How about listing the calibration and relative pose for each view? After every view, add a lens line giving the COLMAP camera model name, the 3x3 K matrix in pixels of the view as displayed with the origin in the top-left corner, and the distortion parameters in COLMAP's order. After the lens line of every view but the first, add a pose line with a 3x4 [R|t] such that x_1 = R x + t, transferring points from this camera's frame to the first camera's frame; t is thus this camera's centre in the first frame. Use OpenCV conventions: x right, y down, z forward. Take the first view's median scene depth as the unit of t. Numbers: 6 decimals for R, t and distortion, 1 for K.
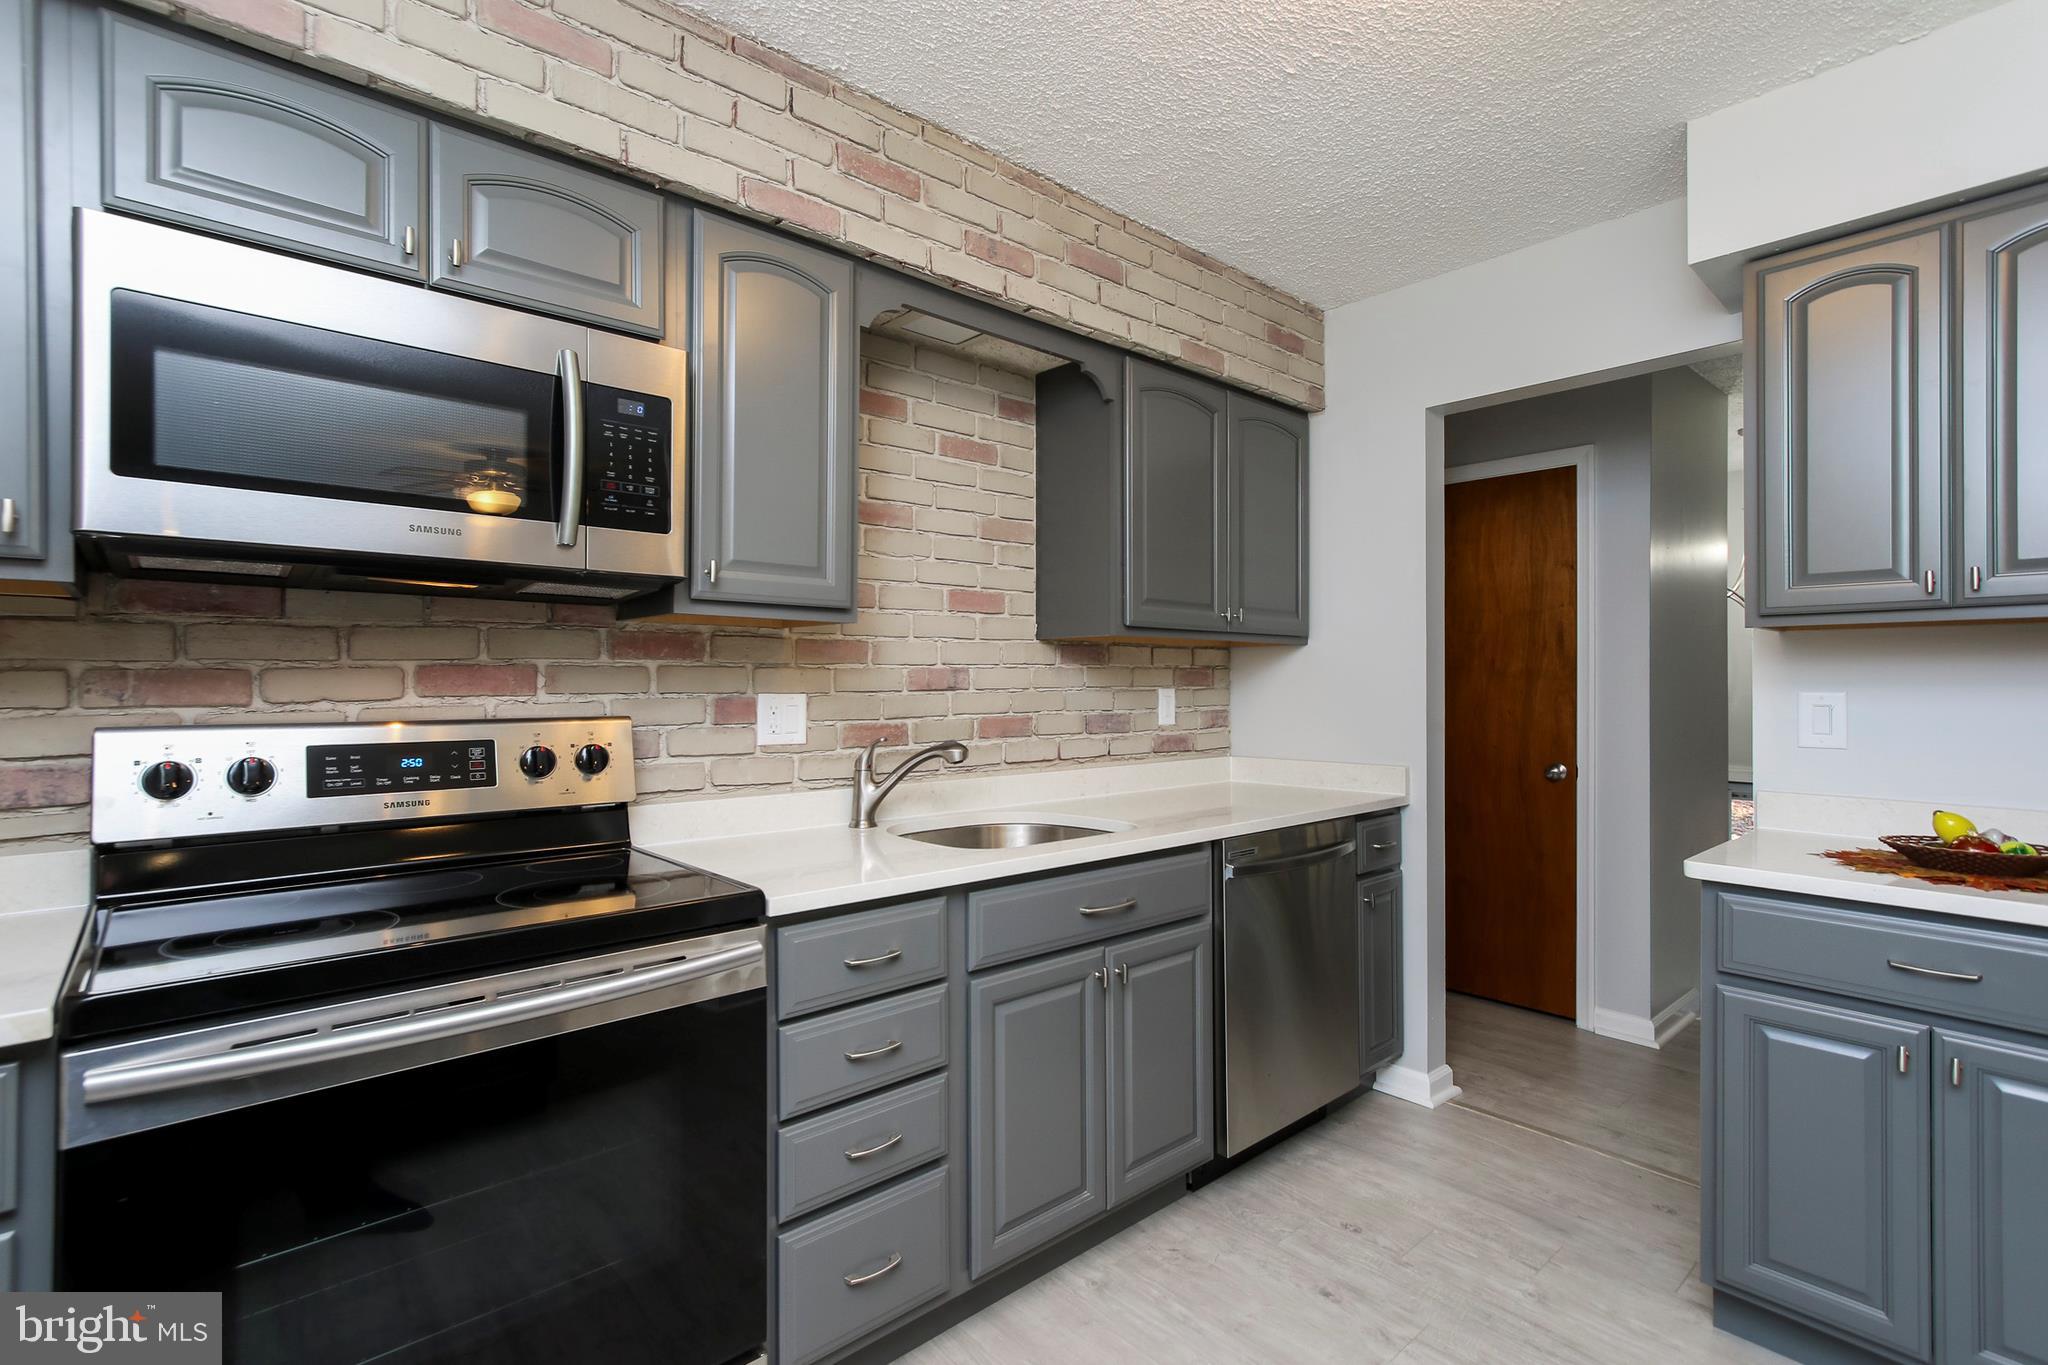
lens RADIAL K [[928.0, 0, 1024.0], [0, 928.0, 682.5], [0, 0, 1]] dist [0.004468, 0.000527]
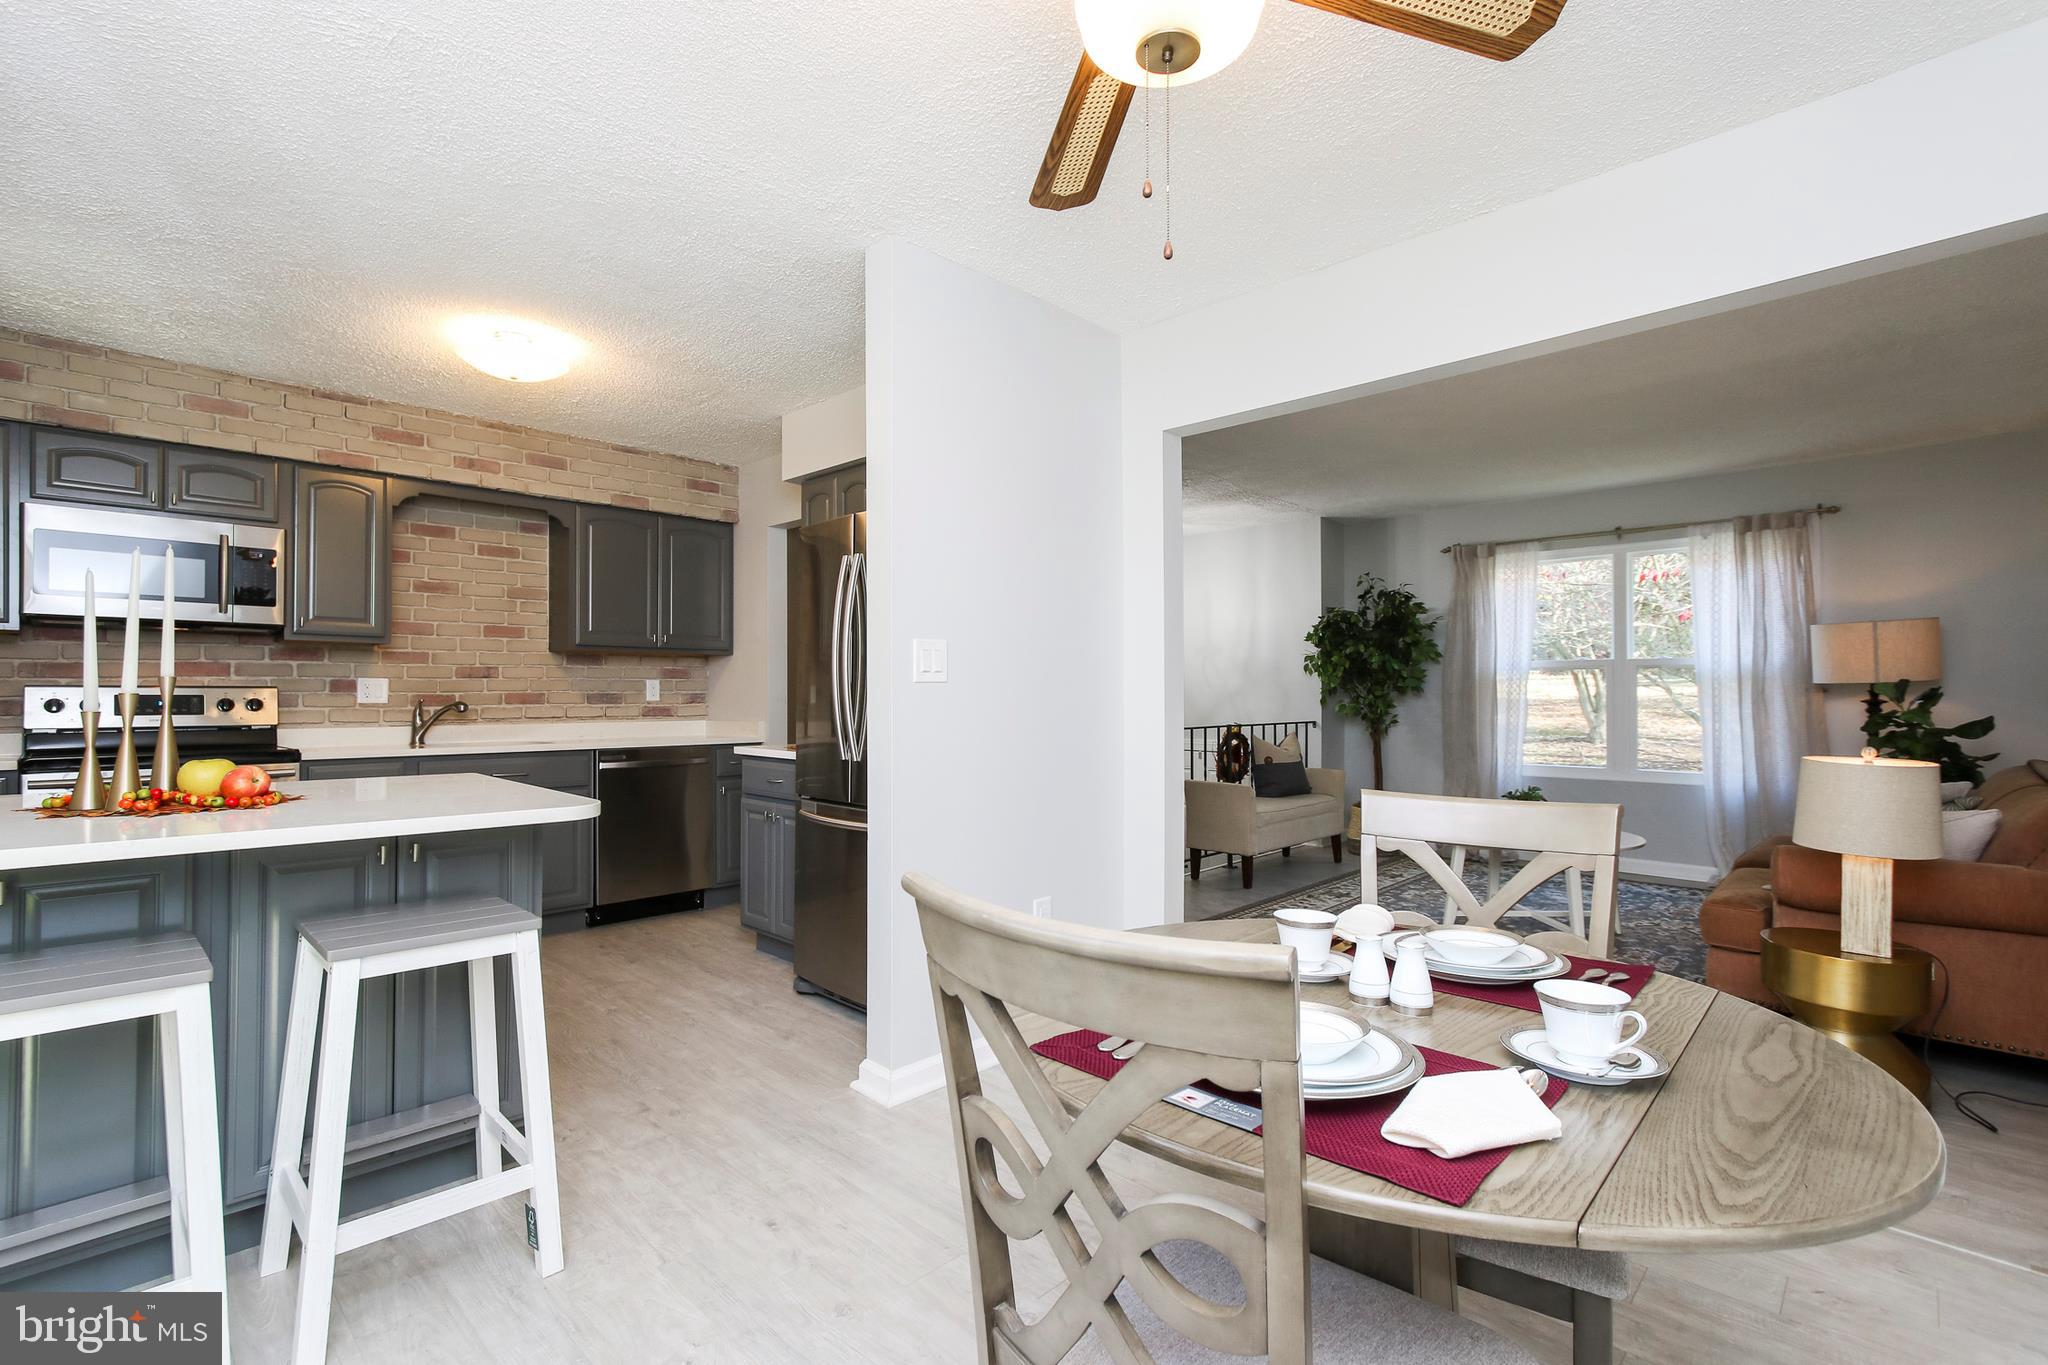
lens RADIAL K [[902.8, 0, 959.2], [0, 902.8, 687.6], [0, 0, 1]] dist [0.009915, 0.000182]
pose [[0.999382, 0.000601, 0.035150, 0.932518], [-0.000409, 0.999985, -0.005472, 0.042750], [-0.035152, 0.005454, 0.999367, -1.003651]]
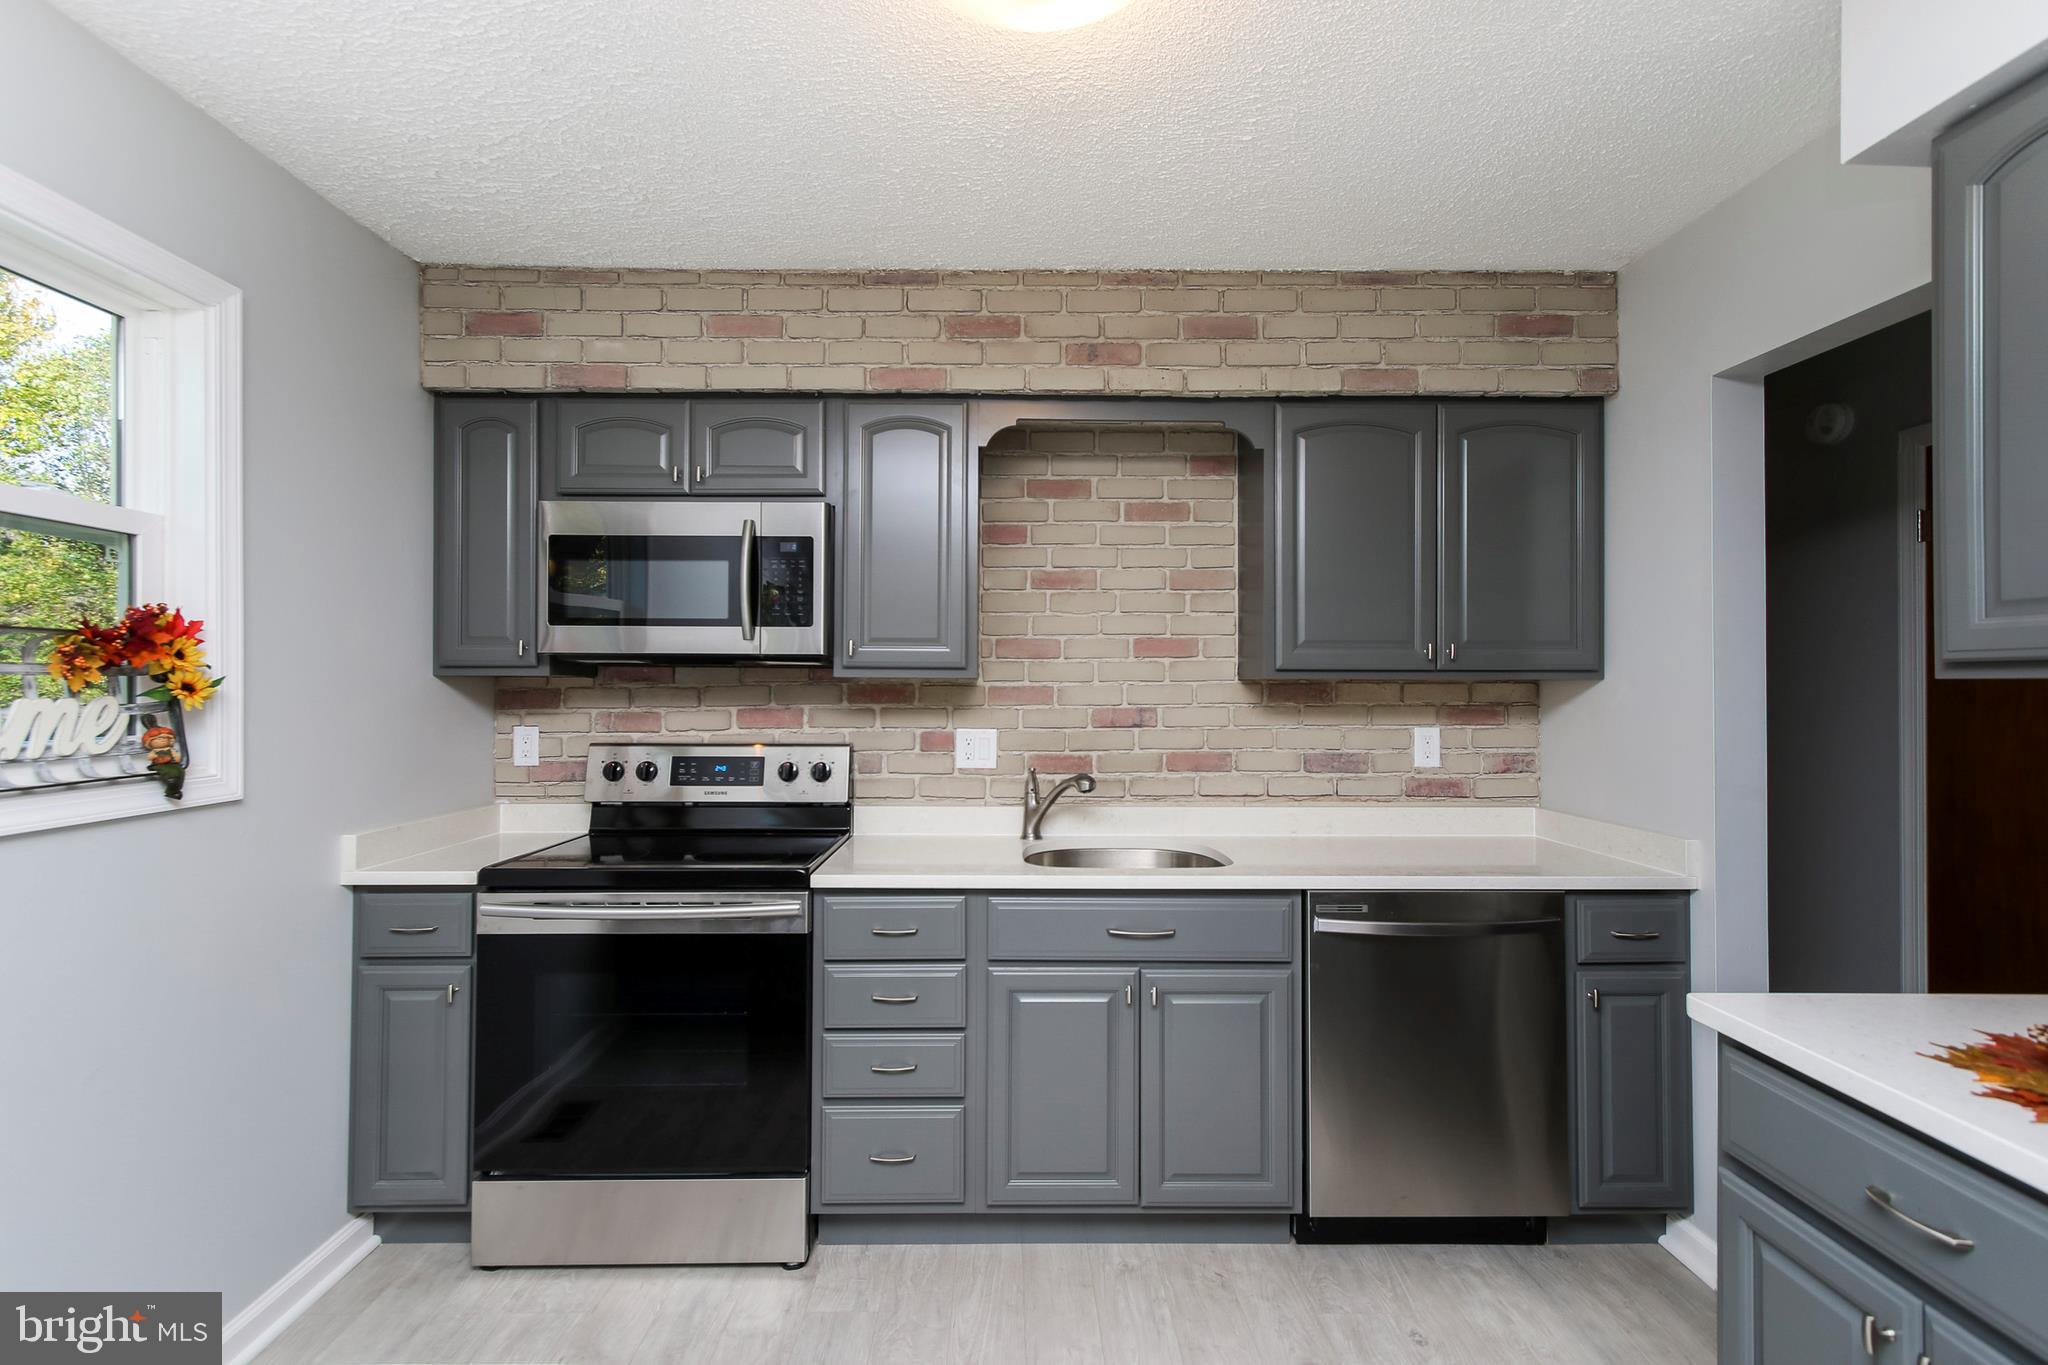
lens RADIAL K [[928.0, 0, 1024.0], [0, 928.0, 682.5], [0, 0, 1]] dist [0.004468, 0.000527]
pose [[0.762318, -0.002356, -0.647198, 0.618882], [-0.001851, 0.999981, -0.005820, -0.044242], [0.647199, 0.005635, 0.762300, 0.054914]]
